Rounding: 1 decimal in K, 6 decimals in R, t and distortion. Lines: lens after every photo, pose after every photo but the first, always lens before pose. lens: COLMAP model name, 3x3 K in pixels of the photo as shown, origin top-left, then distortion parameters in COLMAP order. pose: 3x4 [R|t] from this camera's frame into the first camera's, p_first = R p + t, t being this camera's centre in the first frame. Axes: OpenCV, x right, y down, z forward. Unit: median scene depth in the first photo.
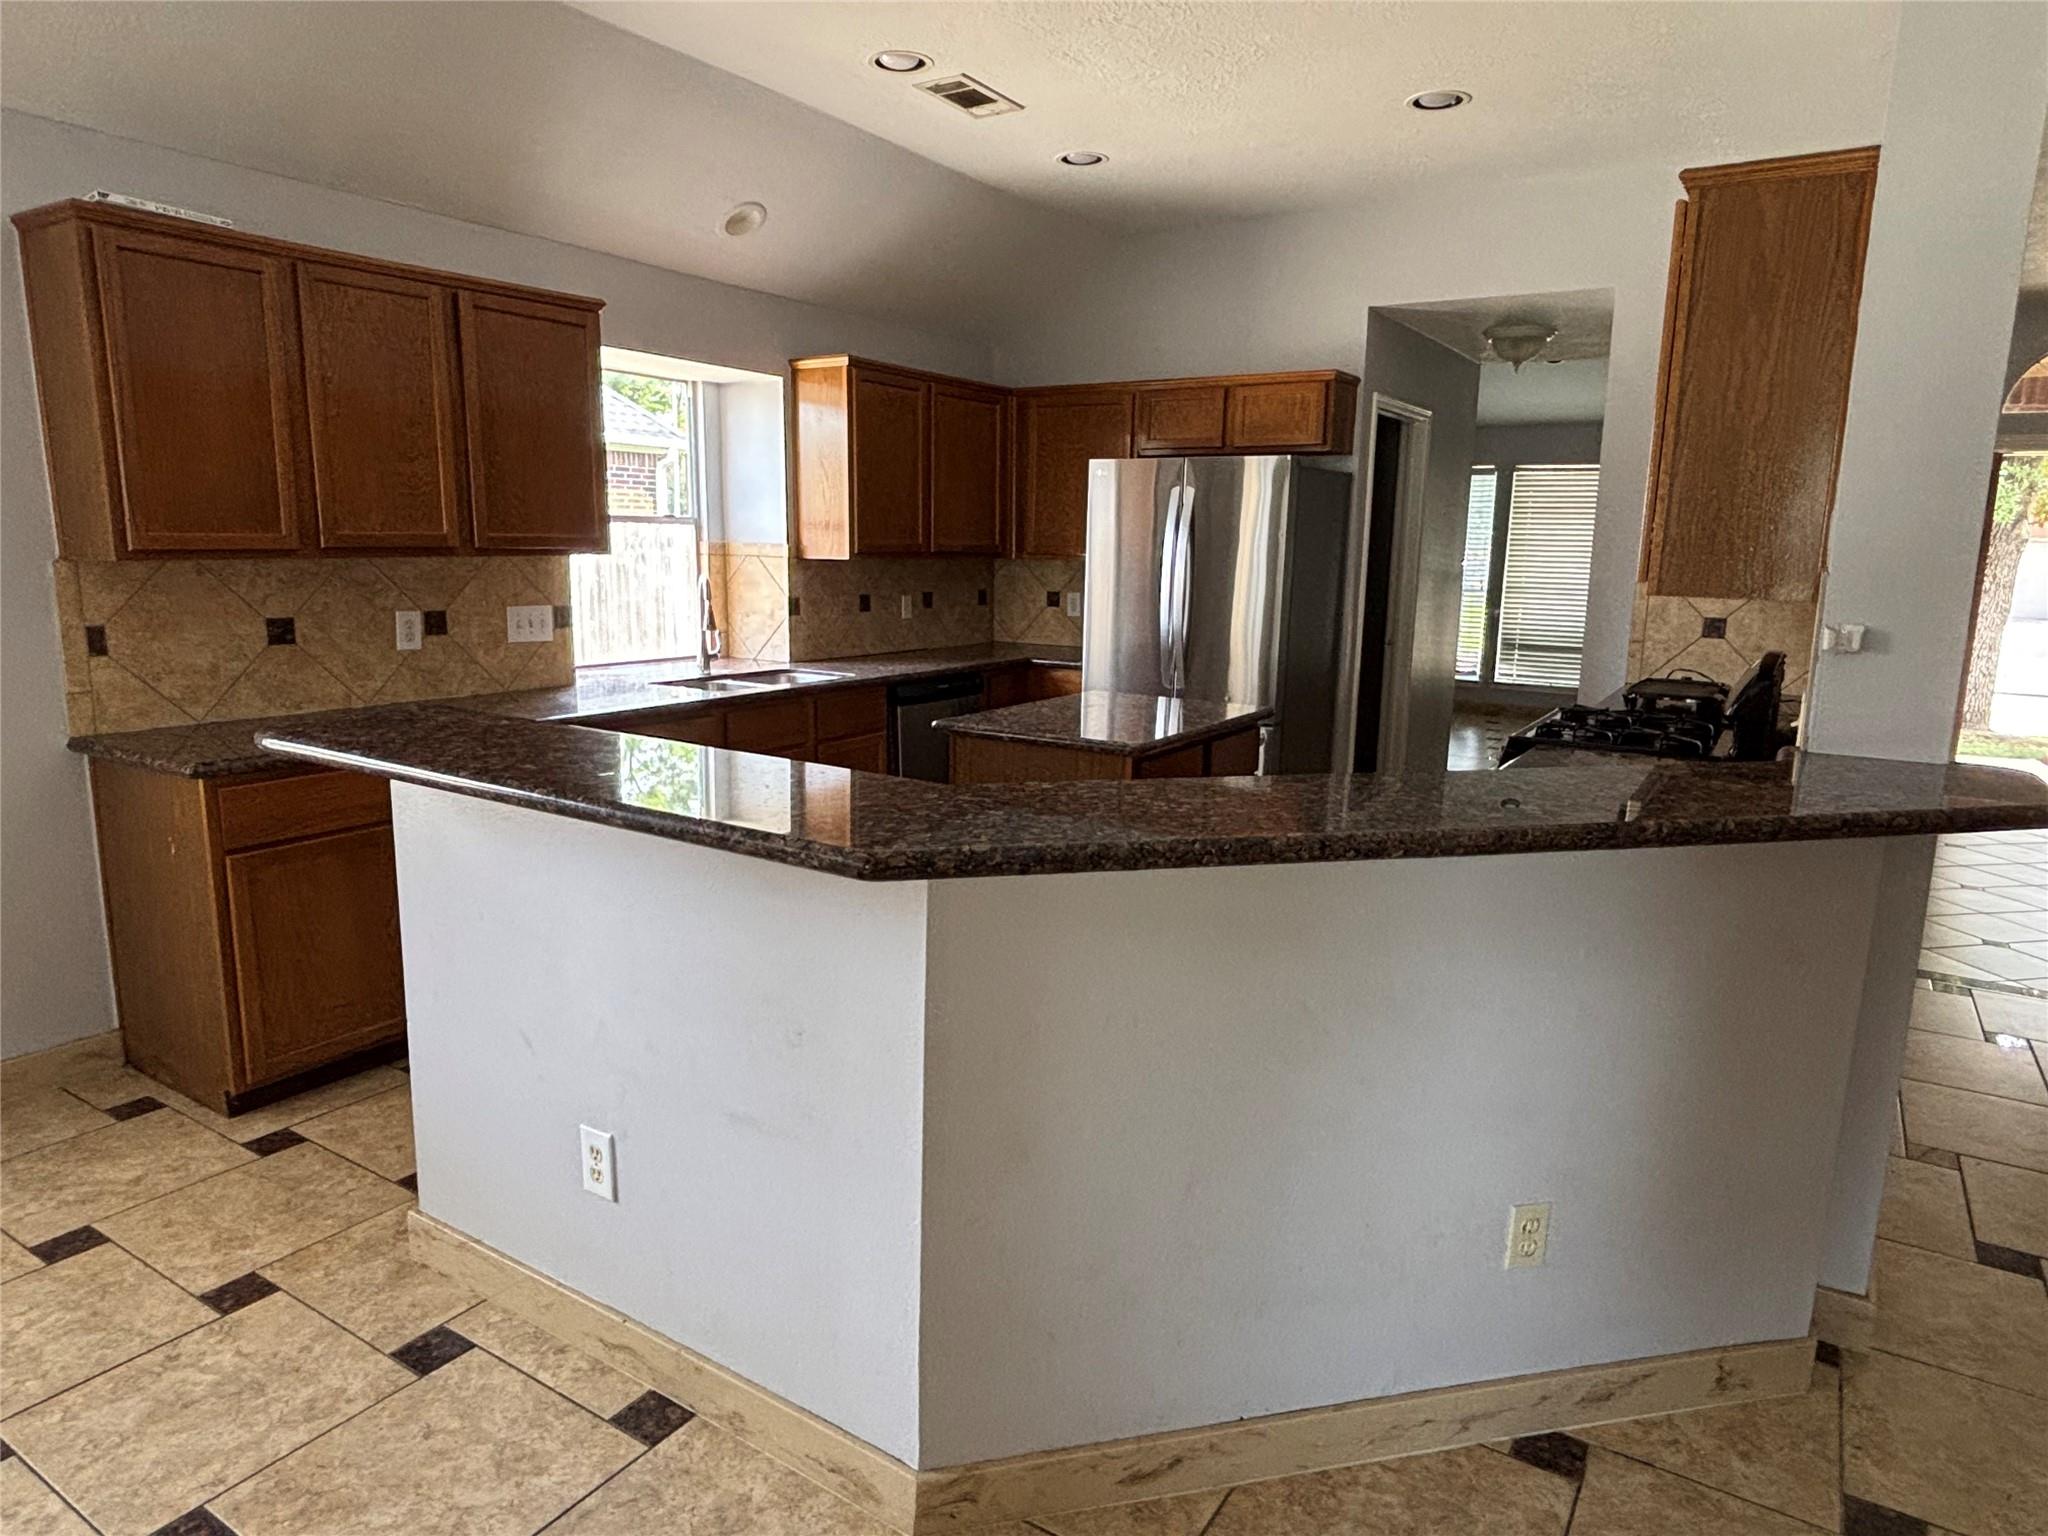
lens RADIAL K [[1249.2, 0, 1024.0], [0, 1249.2, 768.0], [0, 0, 1]] dist [0.001436, 0.001522]
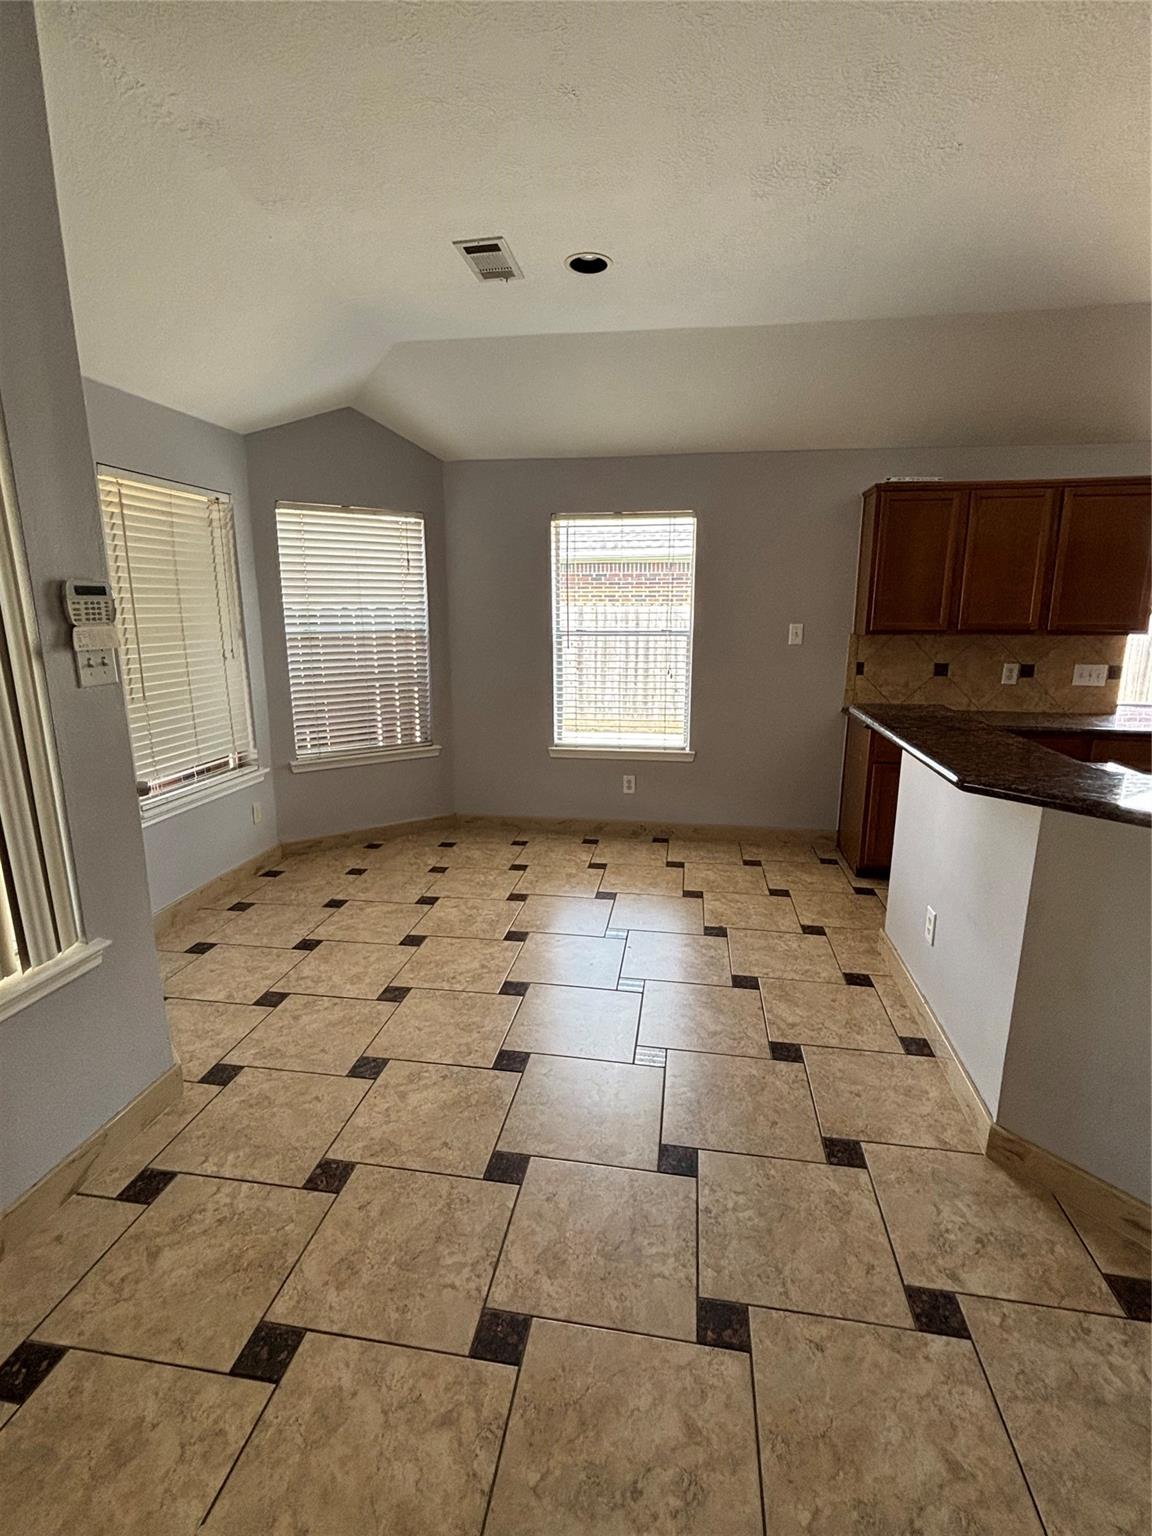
lens RADIAL K [[713.3, 0, 576.0], [0, 713.3, 768.0], [0, 0, 1]] dist [-0.003041, -0.000280]
pose [[0.400083, 0.178467, -0.898934, 0.291423], [-0.164992, 0.978857, 0.120902, 0.008998], [0.901505, 0.099946, 0.421070, -0.037907]]
